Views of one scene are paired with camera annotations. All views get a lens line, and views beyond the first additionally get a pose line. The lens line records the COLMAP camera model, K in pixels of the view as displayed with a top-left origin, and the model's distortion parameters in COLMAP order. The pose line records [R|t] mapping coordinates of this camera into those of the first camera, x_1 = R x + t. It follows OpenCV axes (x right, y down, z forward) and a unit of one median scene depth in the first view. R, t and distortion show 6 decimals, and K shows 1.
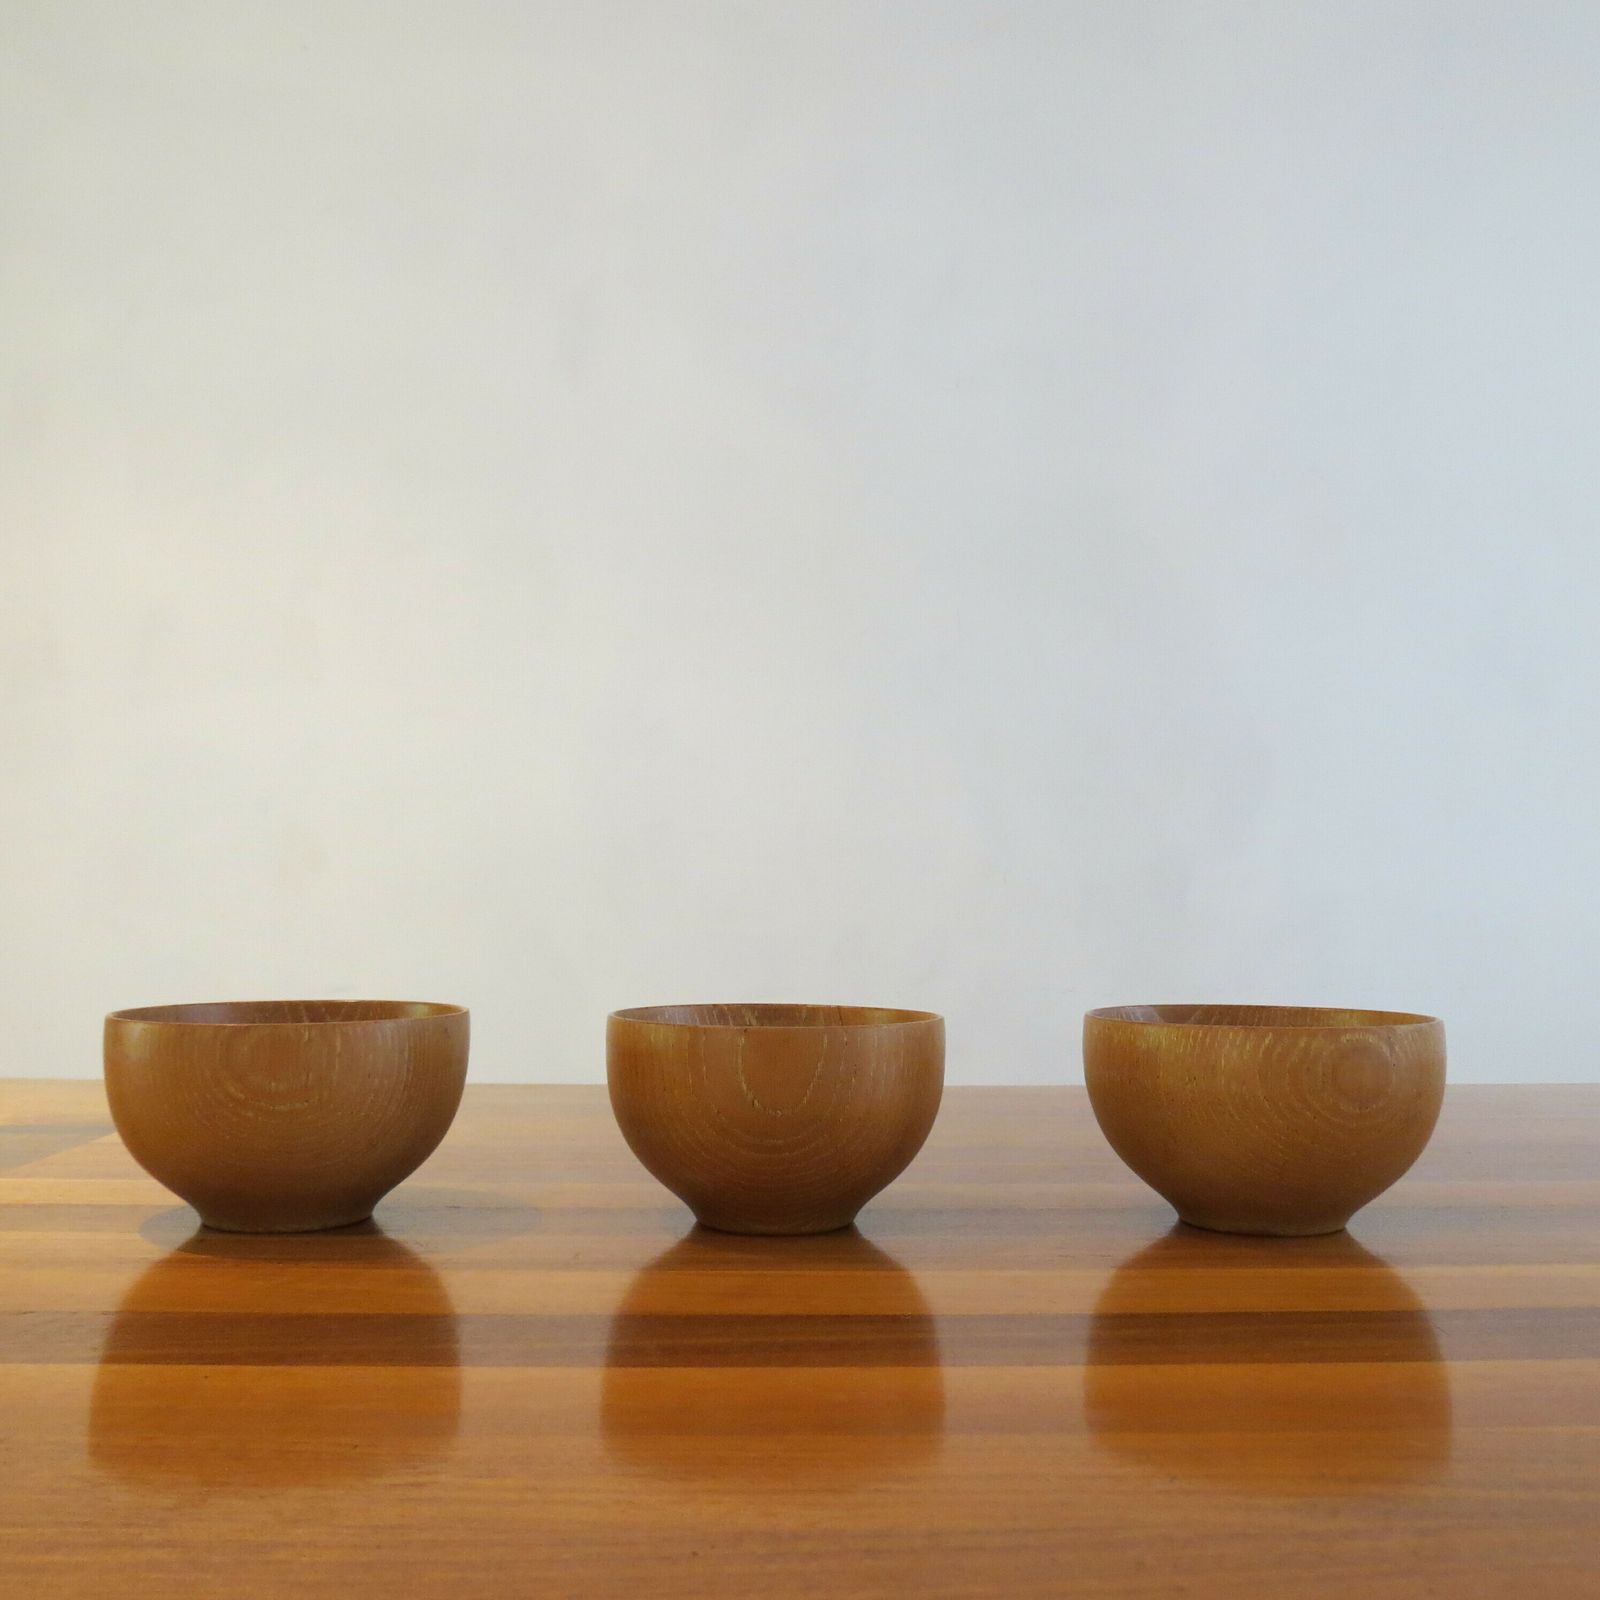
lens RADIAL K [[1533.0, 0, 800.0], [0, 1533.0, 800.0], [0, 0, 1]] dist [-0.034970, -0.003456]
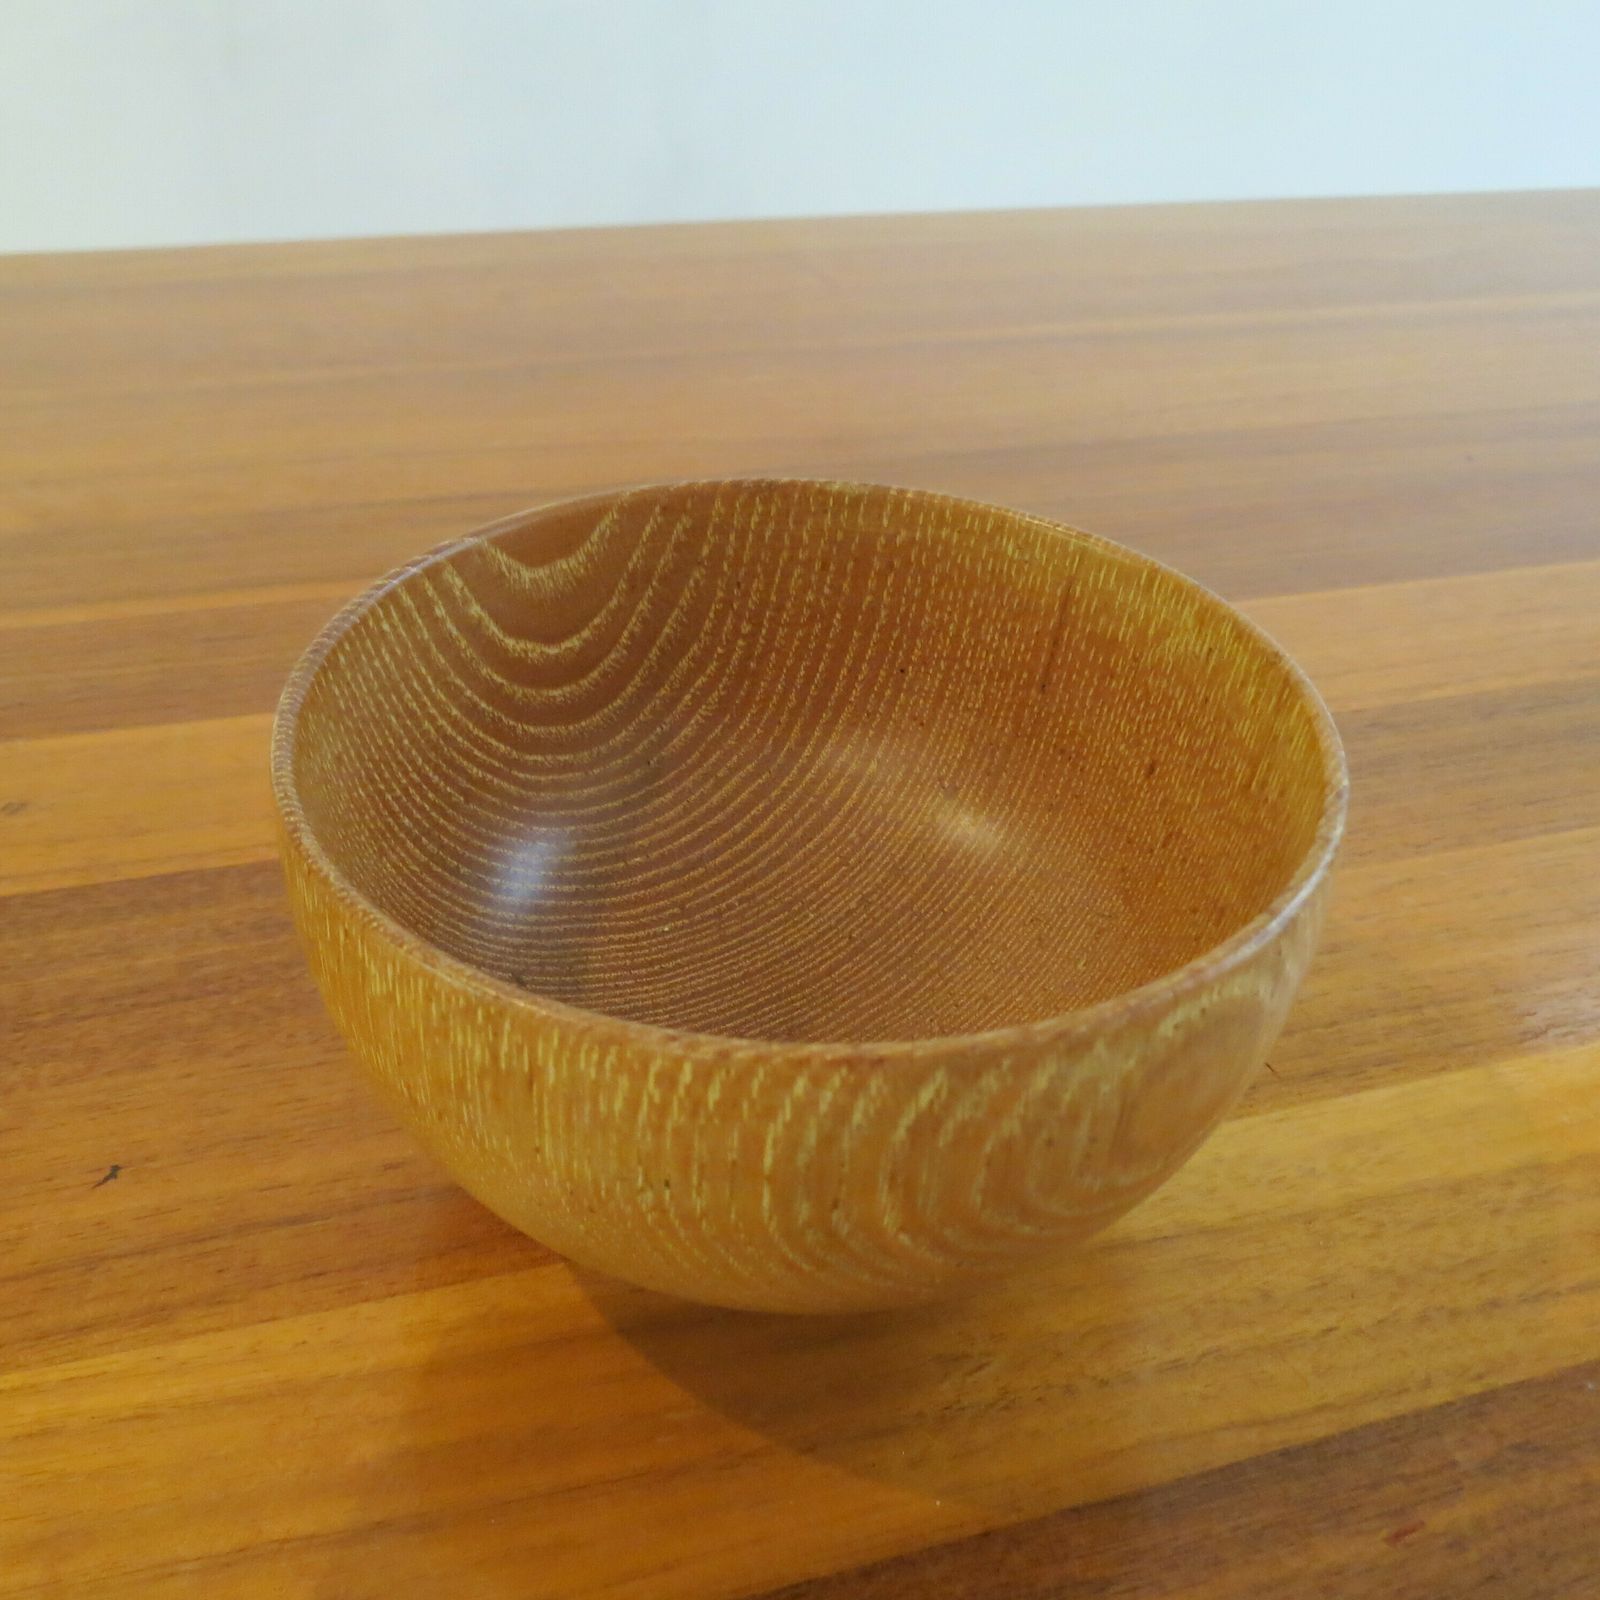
lens RADIAL K [[1533.0, 0, 800.0], [0, 1533.0, 800.0], [0, 0, 1]] dist [-0.034970, -0.003456]
pose [[0.917615, -0.209143, 0.337996, 0.203248], [-0.054030, 0.776842, 0.627374, -0.054642], [-0.393780, -0.593950, 0.701542, 0.847458]]
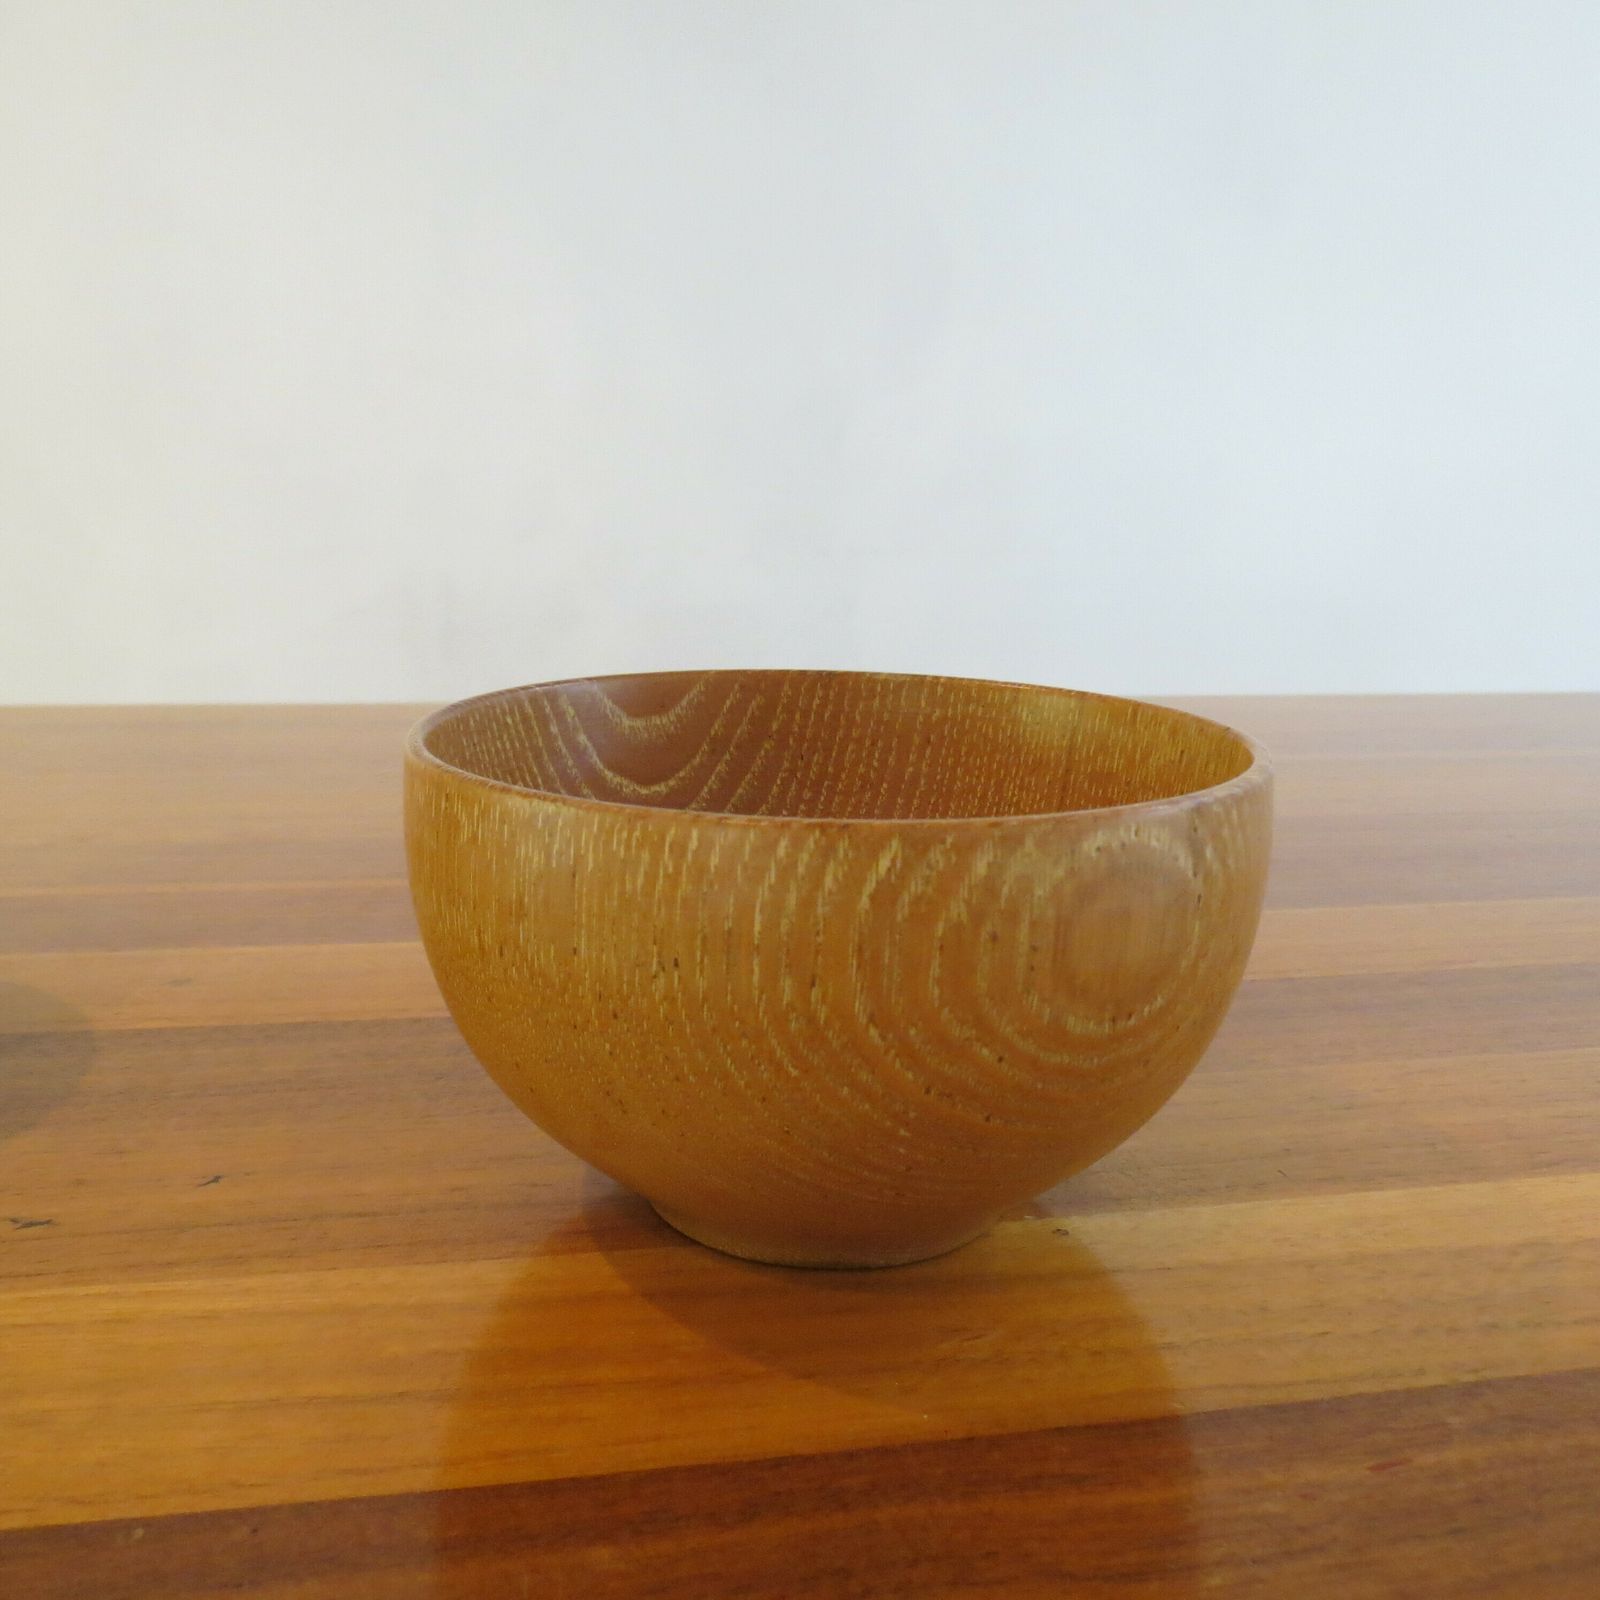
lens RADIAL K [[1533.0, 0, 800.0], [0, 1533.0, 800.0], [0, 0, 1]] dist [-0.034970, -0.003456]
pose [[0.951986, -0.054302, 0.301288, 0.185889], [-0.035525, 0.957901, 0.284891, 0.047710], [-0.304074, -0.281916, 0.909979, 0.698833]]
